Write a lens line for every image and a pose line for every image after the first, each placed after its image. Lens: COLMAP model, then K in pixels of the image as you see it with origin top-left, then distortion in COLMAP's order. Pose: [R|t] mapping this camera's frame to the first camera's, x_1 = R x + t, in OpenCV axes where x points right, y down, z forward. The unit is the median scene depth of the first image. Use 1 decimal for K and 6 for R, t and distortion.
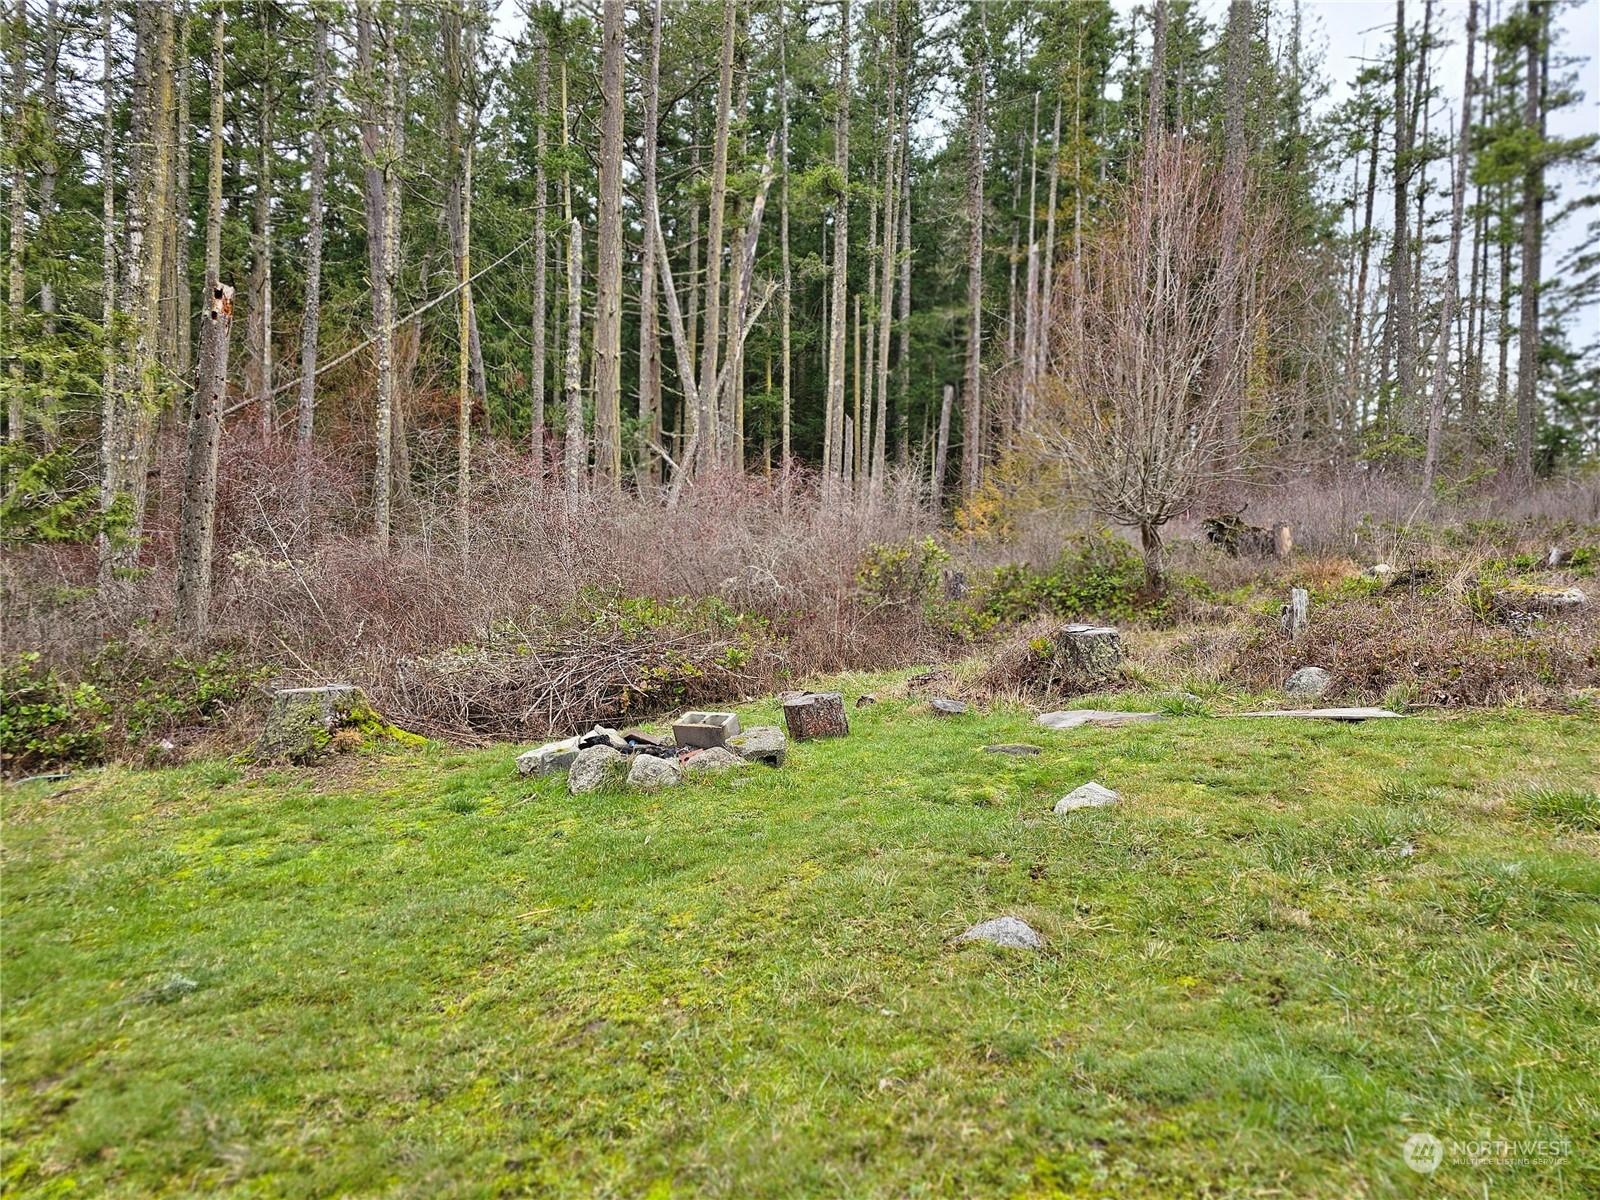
lens RADIAL K [[1058.2, 0, 805.0], [0, 1058.2, 601.9], [0, 0, 1]] dist [0.033187, -0.019286]
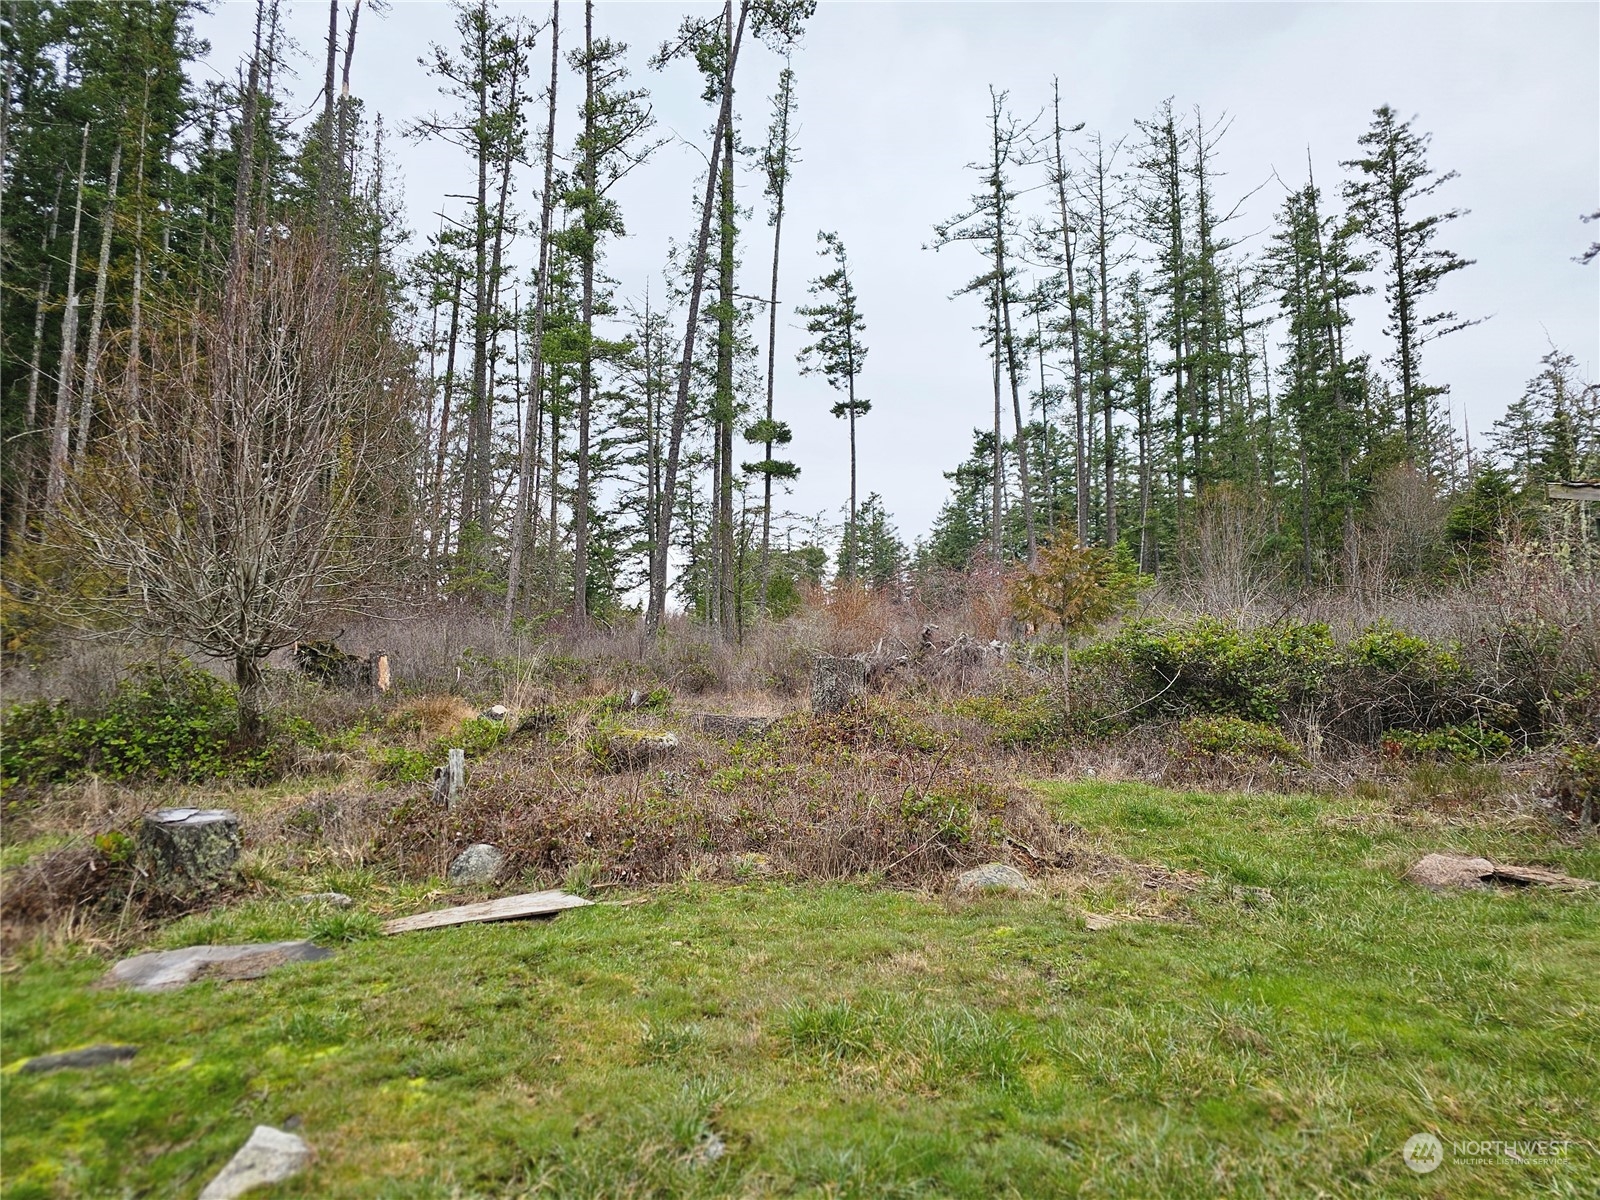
lens RADIAL K [[1058.2, 0, 817.1], [0, 1058.2, 616.2], [0, 0, 1]] dist [0.033187, -0.019286]
pose [[0.669346, 0.061981, 0.740361, 0.000950], [0.009573, 0.995712, -0.092013, -0.009043], [-0.742889, 0.068676, 0.665882, 0.043193]]
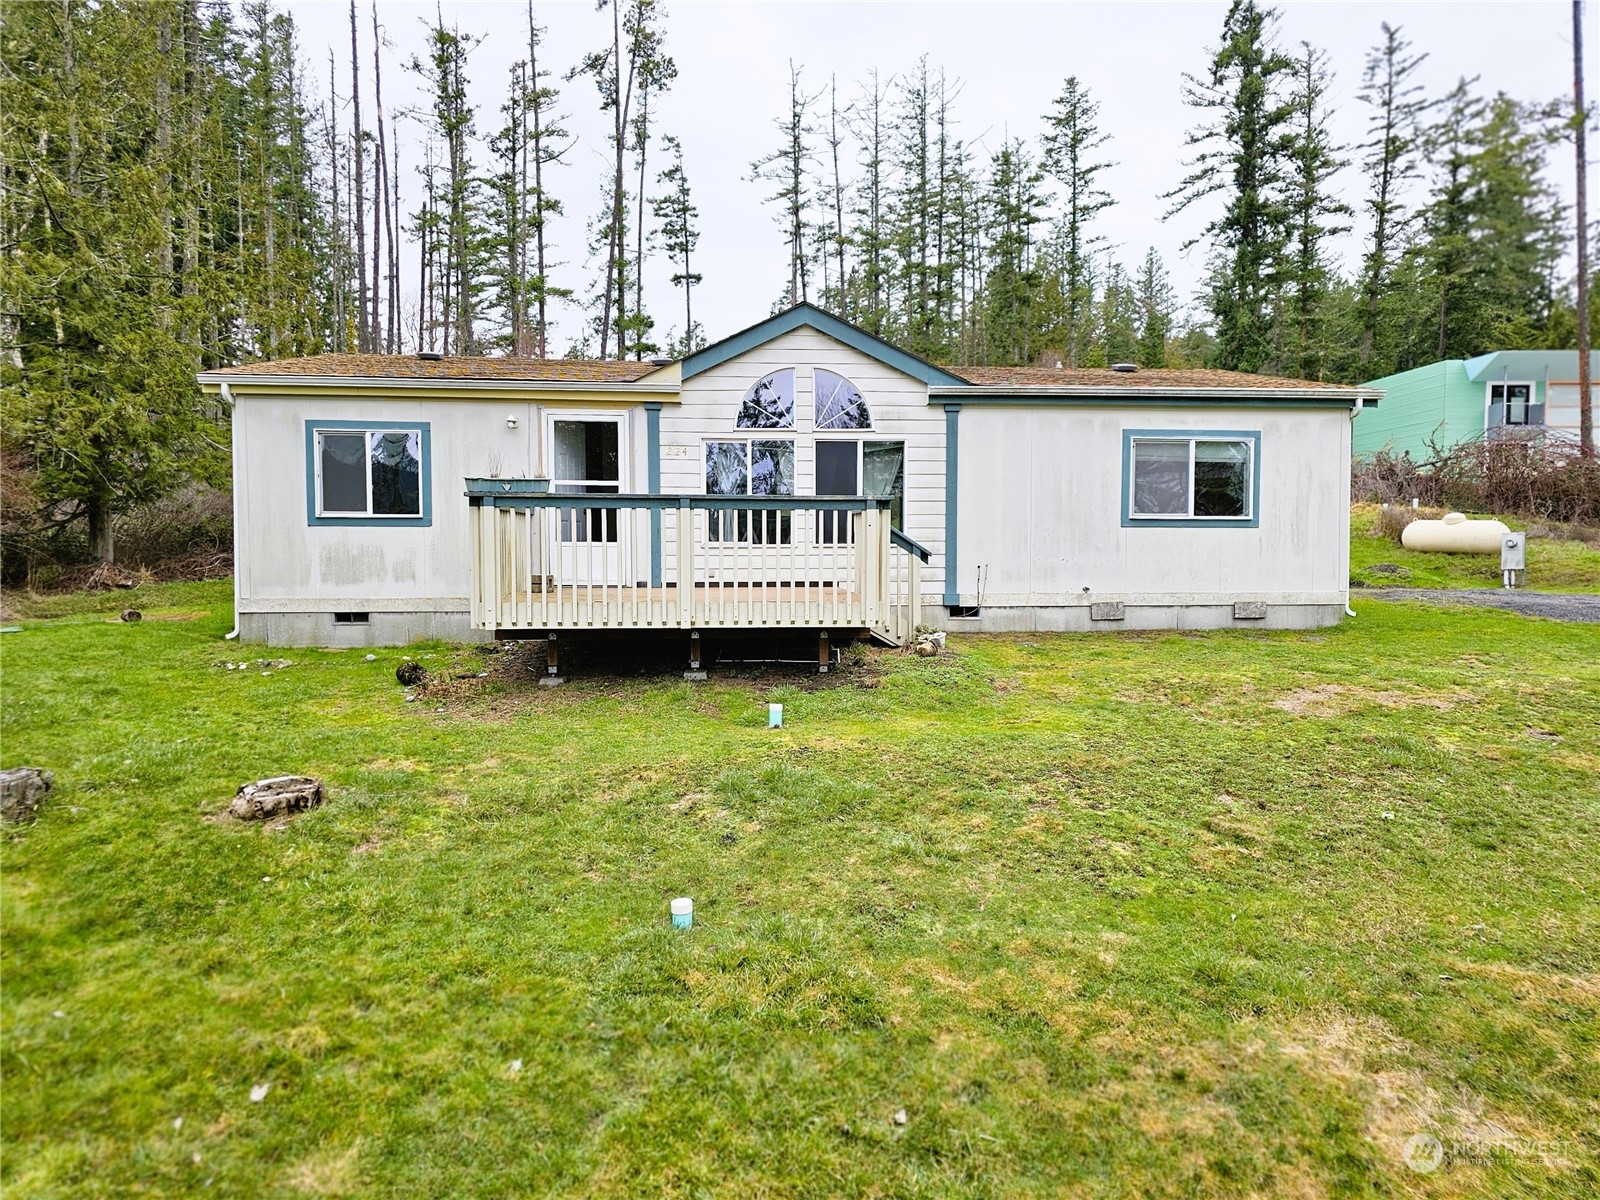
lens RADIAL K [[1058.2, 0, 788.2], [0, 1058.2, 590.8], [0, 0, 1]] dist [0.033187, -0.019286]
pose [[0.556407, -0.056848, 0.828963, -0.432992], [0.012656, 0.998121, 0.059954, 0.015747], [-0.830814, -0.022868, 0.556081, -0.275038]]
